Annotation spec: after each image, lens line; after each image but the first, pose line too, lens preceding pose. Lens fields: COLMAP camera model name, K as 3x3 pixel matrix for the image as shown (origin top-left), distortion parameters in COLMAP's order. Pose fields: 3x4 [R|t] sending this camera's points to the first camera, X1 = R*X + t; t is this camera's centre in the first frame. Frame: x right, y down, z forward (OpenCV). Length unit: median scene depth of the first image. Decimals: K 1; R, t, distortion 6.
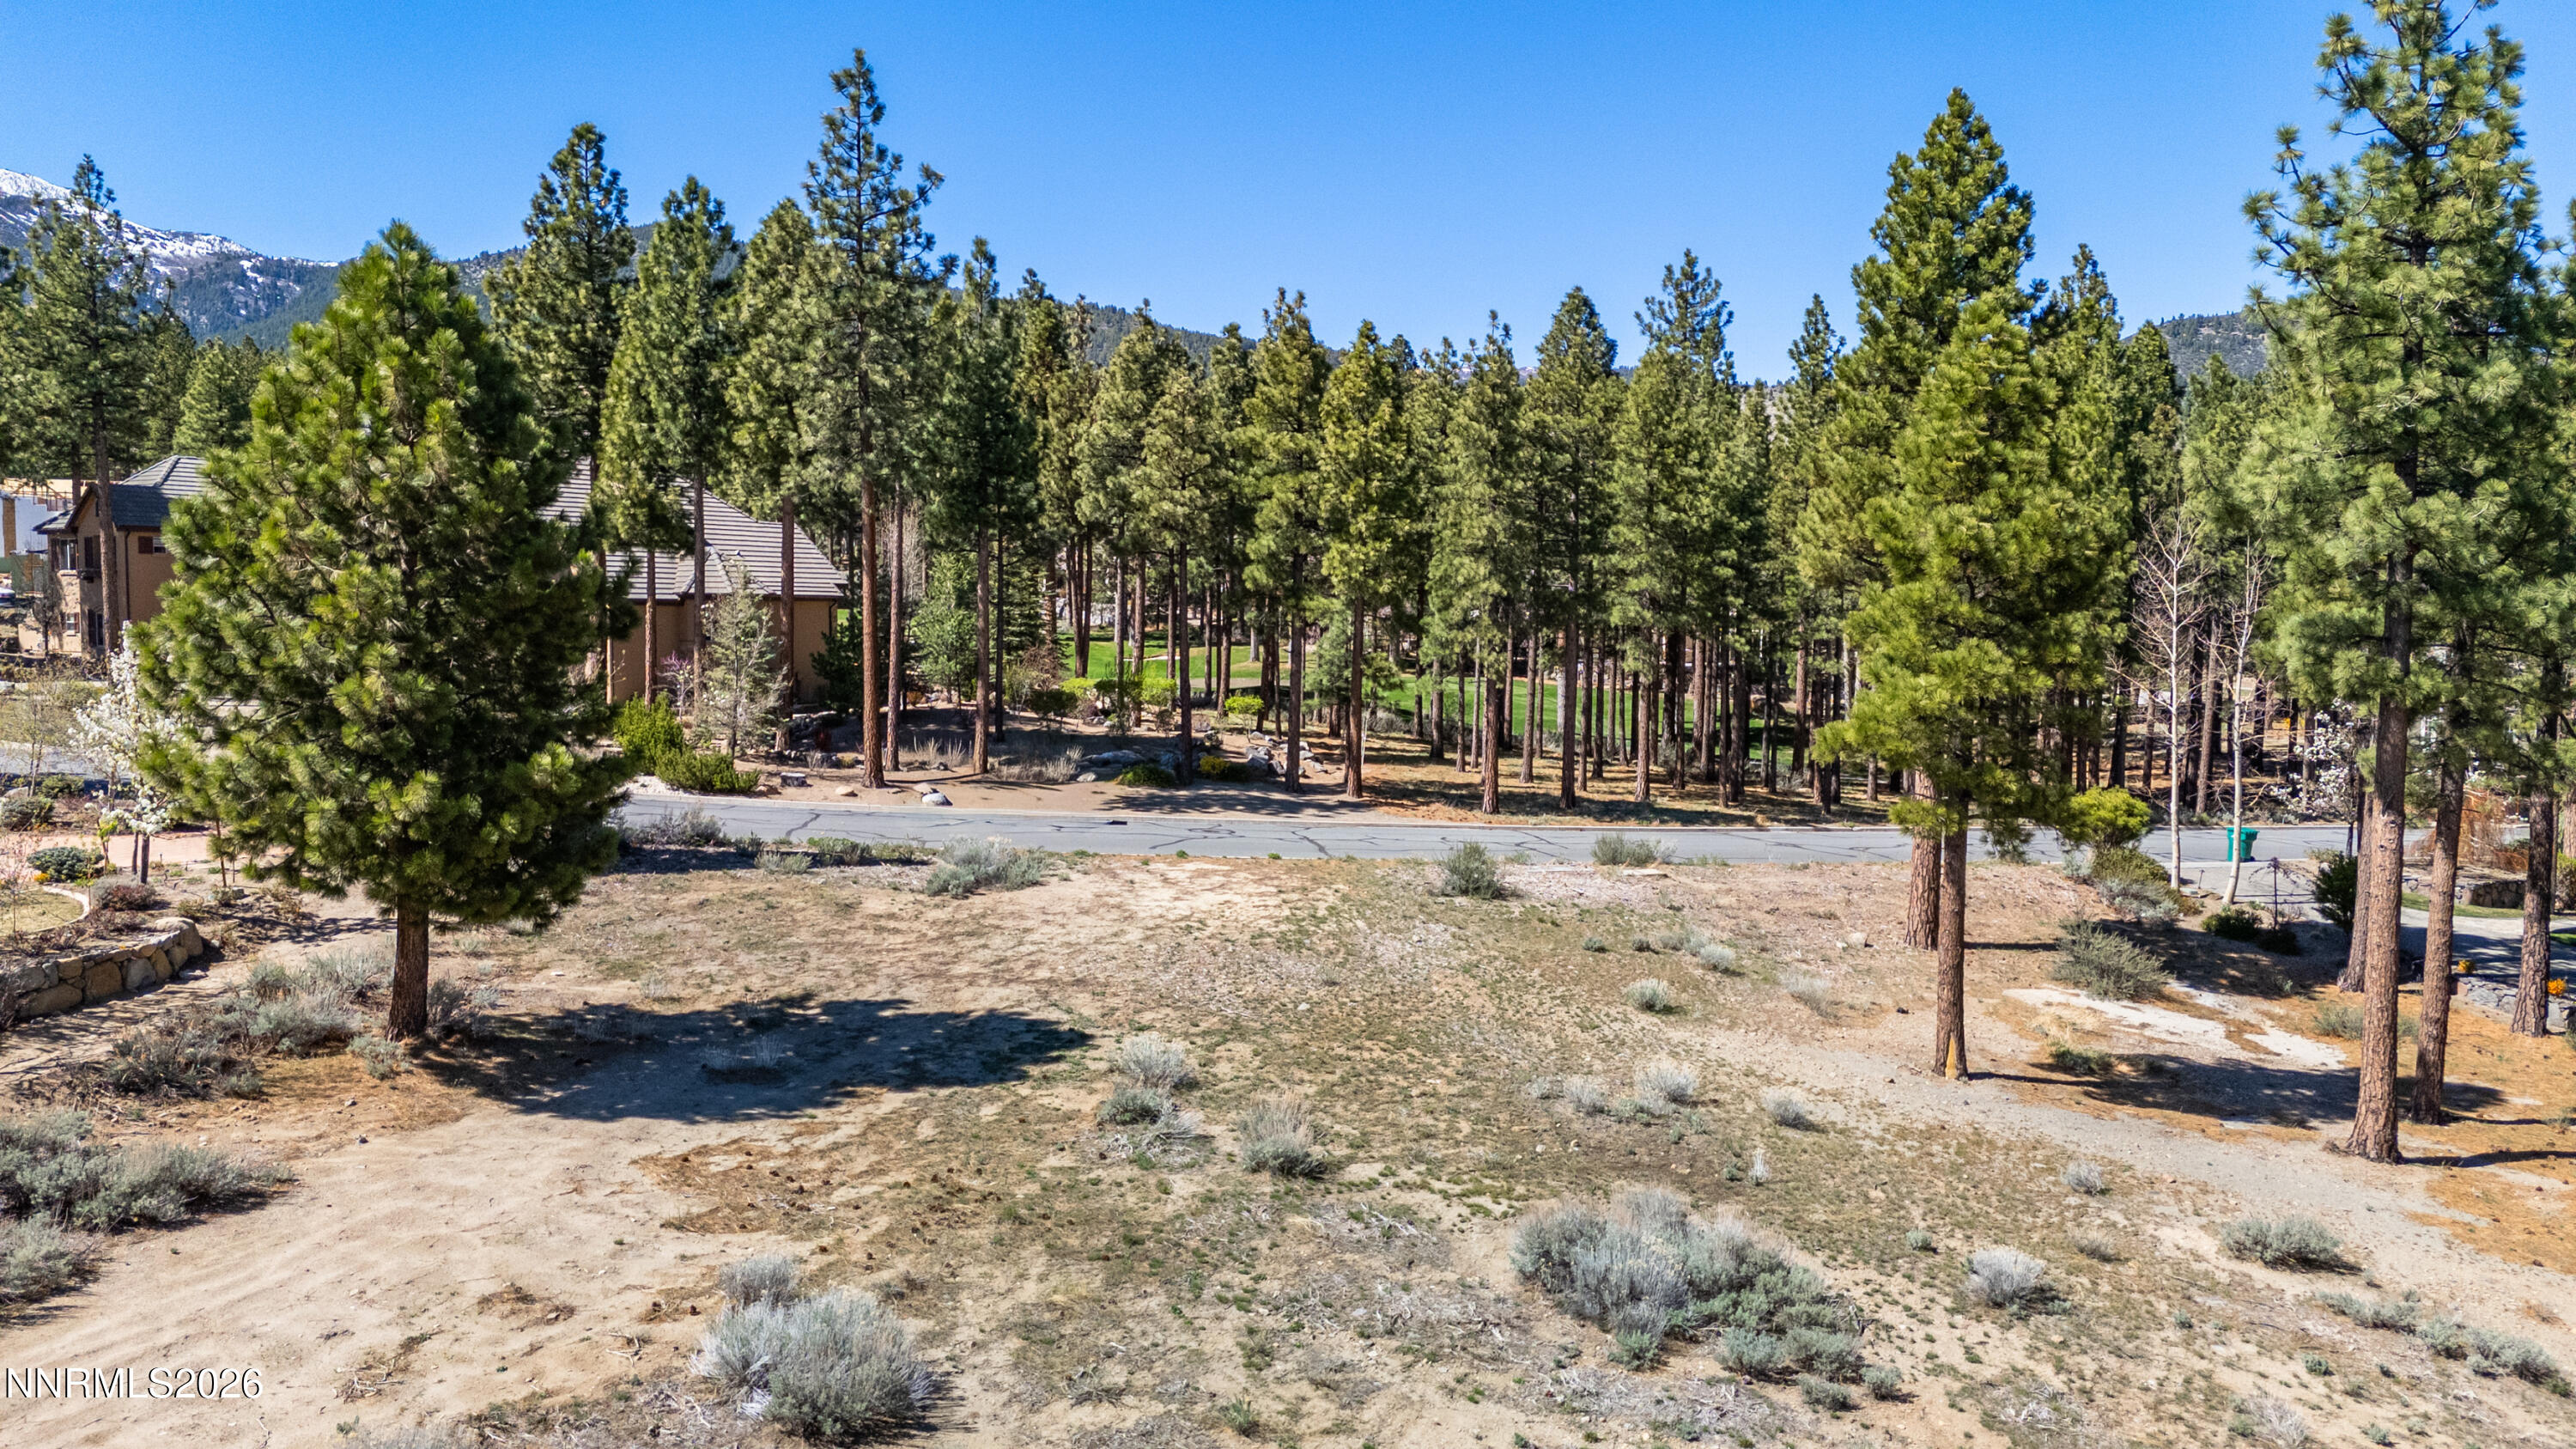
lens RADIAL K [[1750.1, 0, 1286.9], [0, 1750.1, 725.6], [0, 0, 1]] dist [0.011927, 0.004356]
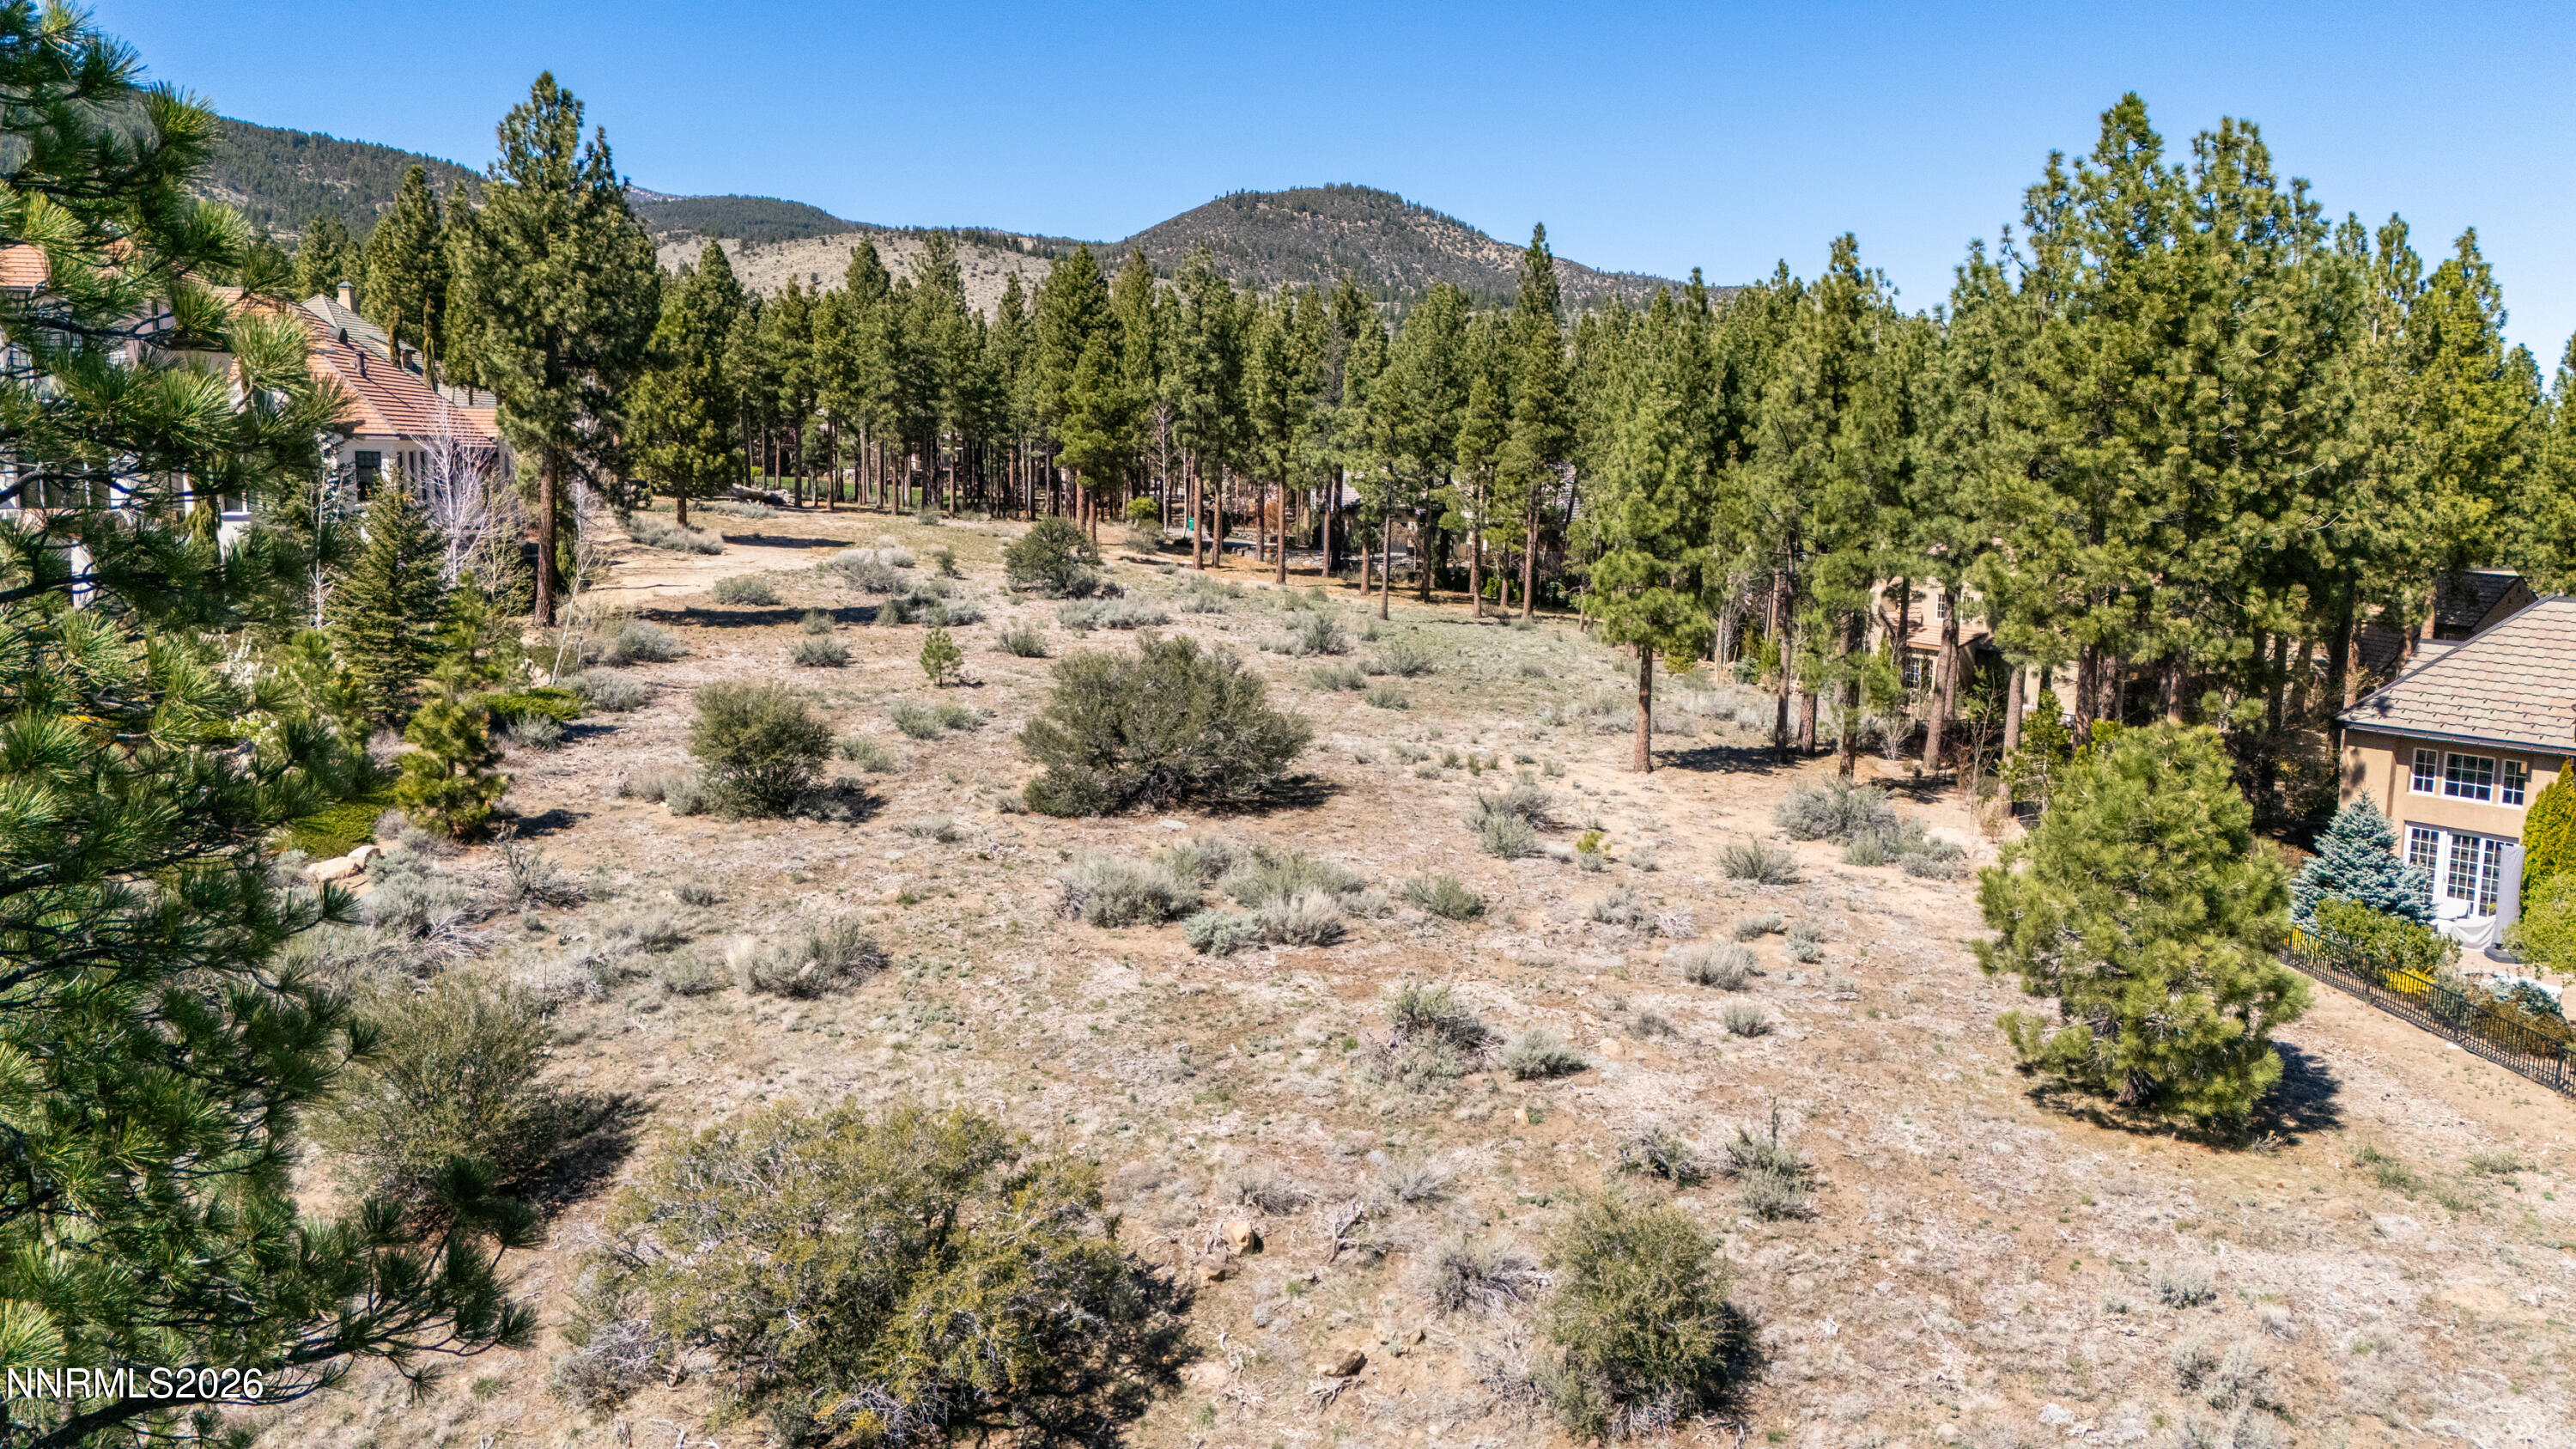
lens RADIAL K [[1750.1, 0, 1290.1], [0, 1750.1, 726.2], [0, 0, 1]] dist [0.011927, 0.004356]
pose [[0.881714, -0.061760, 0.467724, -0.509829], [0.018969, 0.995234, 0.095655, 0.114380], [-0.471402, -0.075469, 0.878683, -1.249086]]
